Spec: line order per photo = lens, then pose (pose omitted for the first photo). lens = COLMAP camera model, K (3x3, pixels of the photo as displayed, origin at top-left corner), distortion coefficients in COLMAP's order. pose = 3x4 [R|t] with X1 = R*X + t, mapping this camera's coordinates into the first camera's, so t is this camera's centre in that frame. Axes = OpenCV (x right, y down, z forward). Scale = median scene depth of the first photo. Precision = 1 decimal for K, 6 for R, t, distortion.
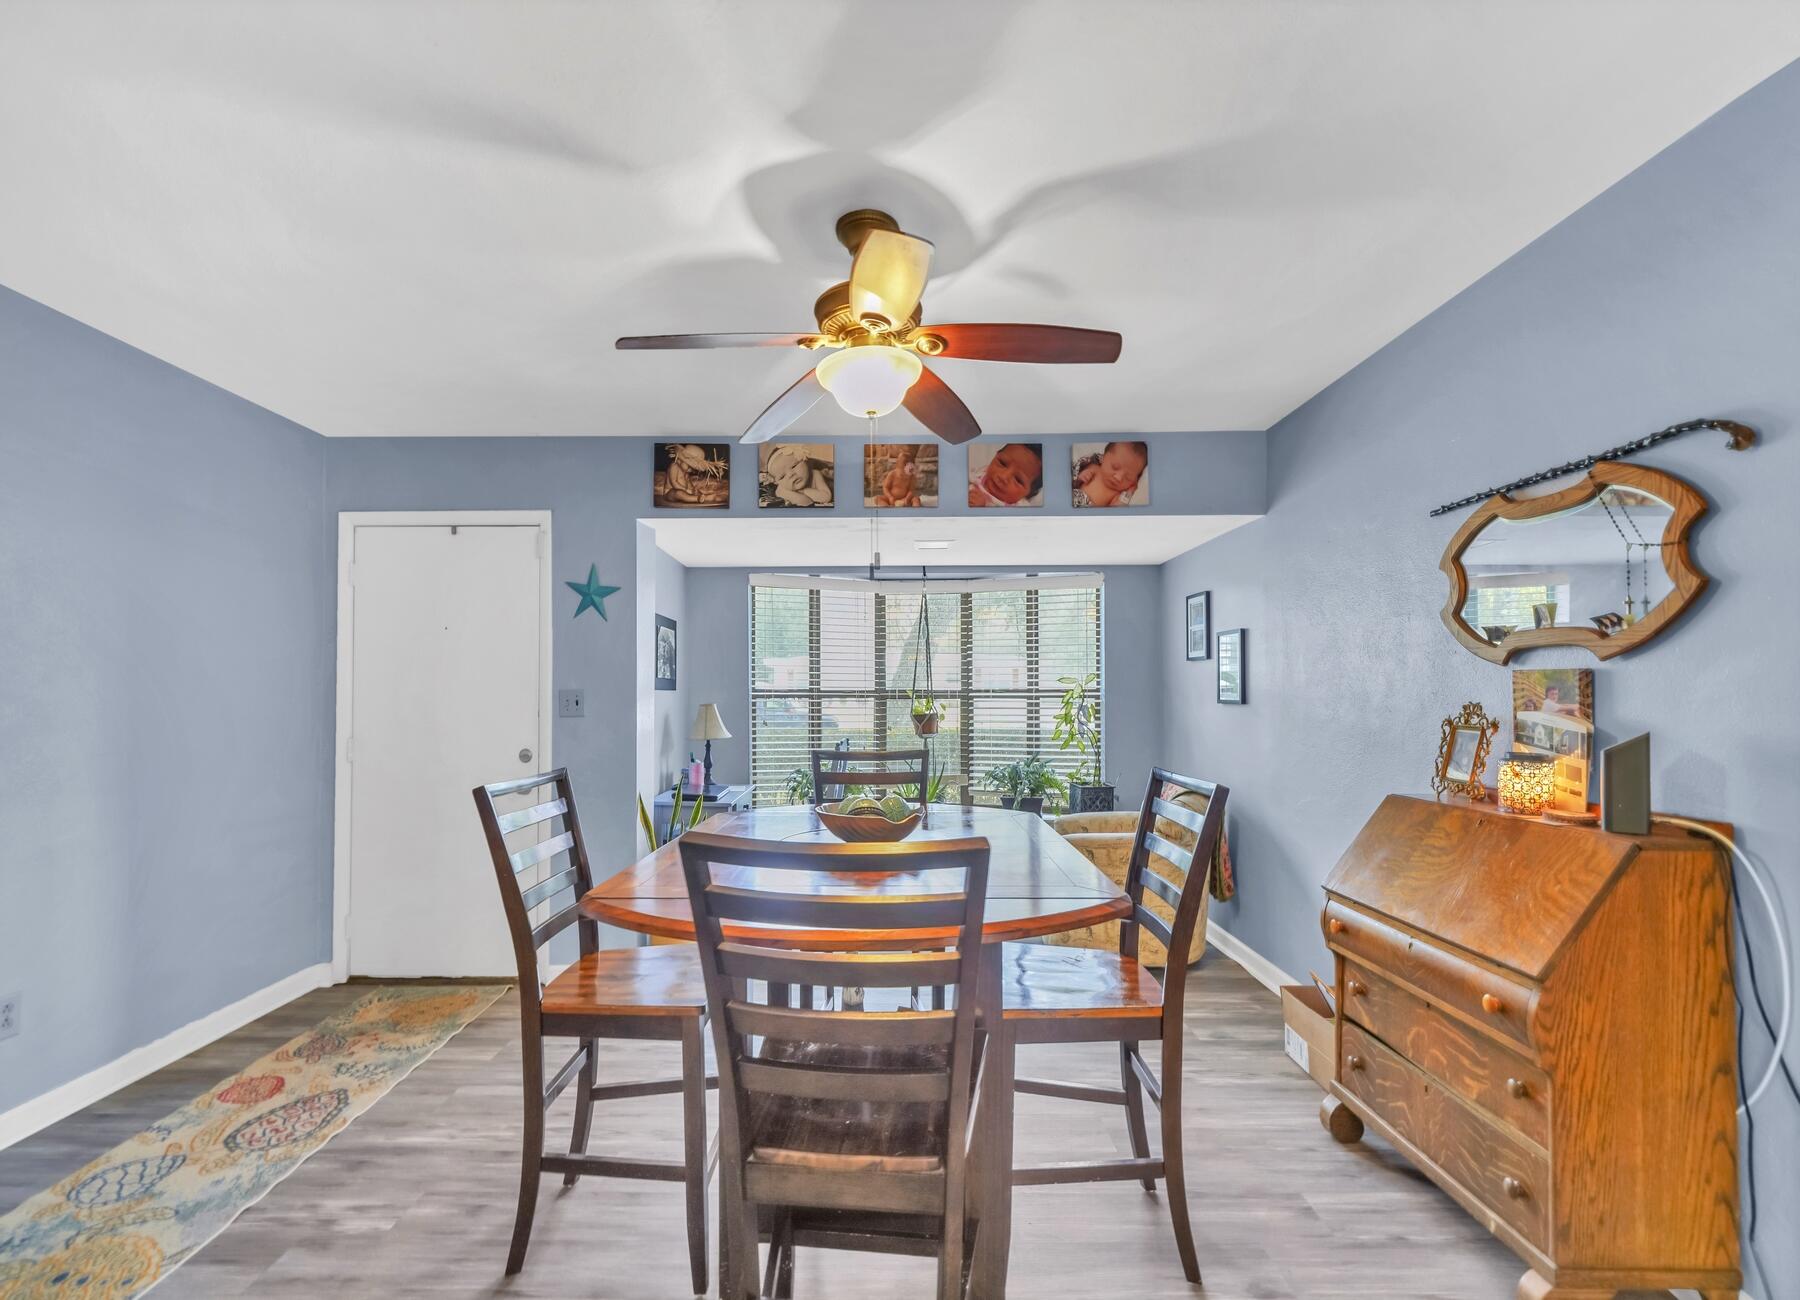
lens RADIAL K [[749.2, 0, 898.6], [0, 749.2, 677.5], [0, 0, 1]] dist [-0.000389, -0.000181]
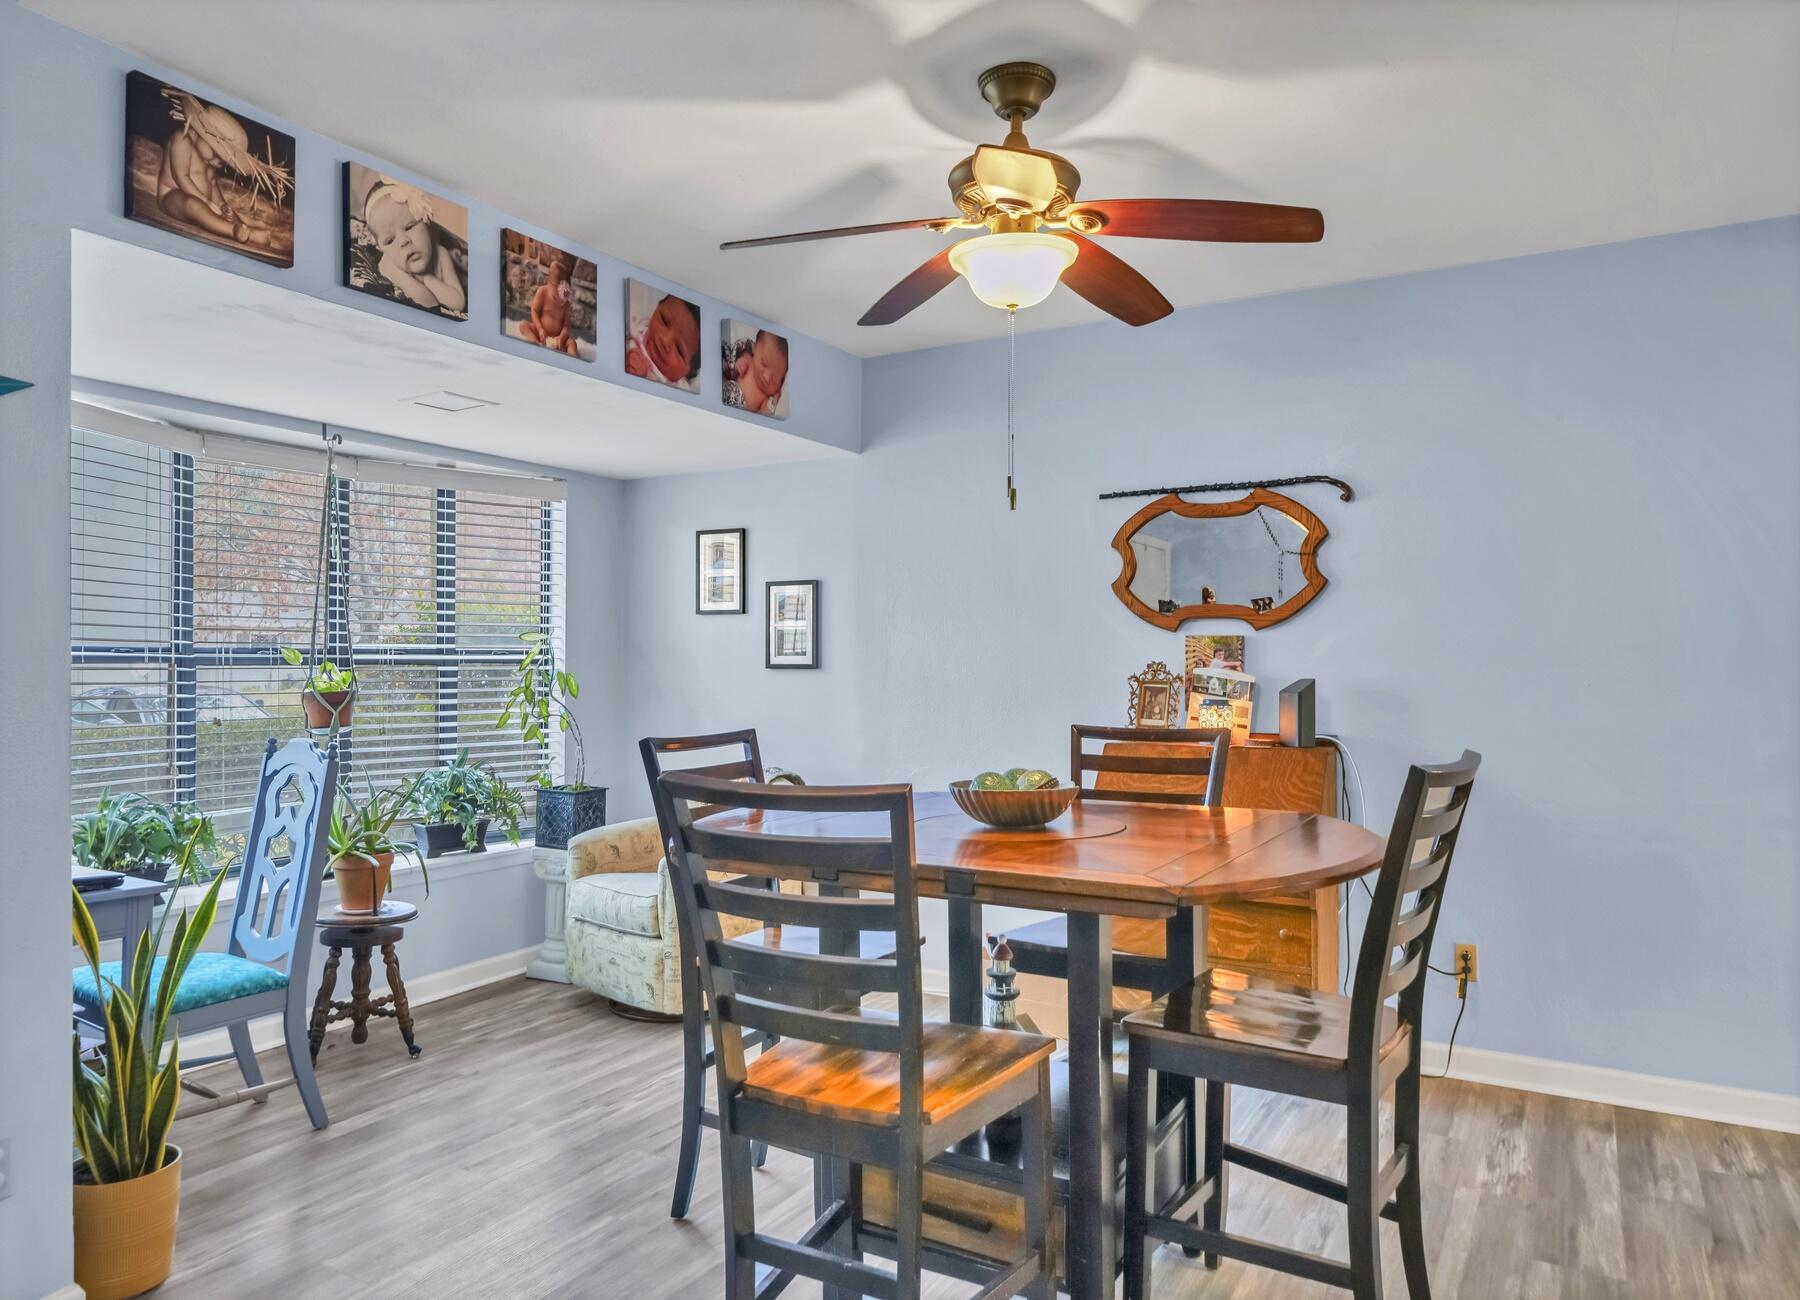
lens RADIAL K [[1185.7, 0, 900.0], [0, 1185.7, 650.0], [0, 0, 1]] dist [-0.004349, -0.001612]
pose [[0.480002, 0.009978, 0.877210, -0.711878], [-0.017703, 0.999842, -0.001686, 0.015972], [-0.877088, -0.014720, 0.480103, 0.280120]]
